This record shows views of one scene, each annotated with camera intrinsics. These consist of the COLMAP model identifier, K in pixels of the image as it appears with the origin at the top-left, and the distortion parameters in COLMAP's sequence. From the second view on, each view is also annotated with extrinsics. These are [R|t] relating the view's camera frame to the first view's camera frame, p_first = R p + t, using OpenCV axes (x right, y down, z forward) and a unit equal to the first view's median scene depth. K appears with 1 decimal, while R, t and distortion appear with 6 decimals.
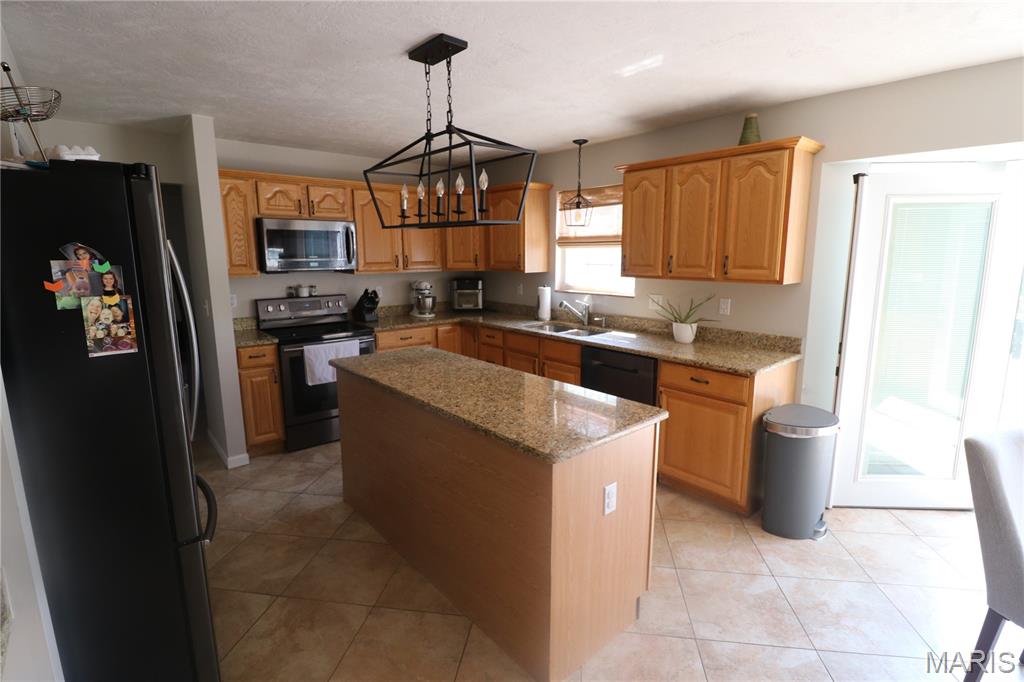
lens RADIAL K [[498.5, 0, 512.5], [0, 498.5, 339.8], [0, 0, 1]] dist [0.002305, -0.000900]
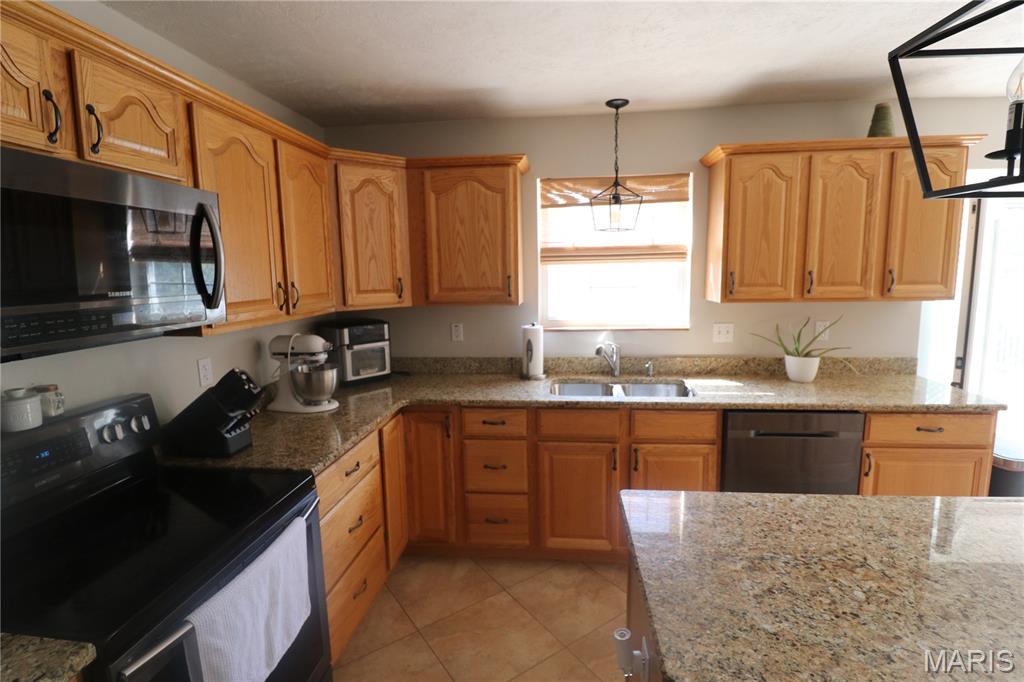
lens RADIAL K [[498.5, 0, 513.4], [0, 498.5, 335.1], [0, 0, 1]] dist [0.002305, -0.000900]
pose [[0.721524, -0.099199, 0.685247, -0.445163], [0.137641, 0.990481, -0.001541, -0.110959], [-0.678571, 0.095430, 0.728309, 0.637317]]
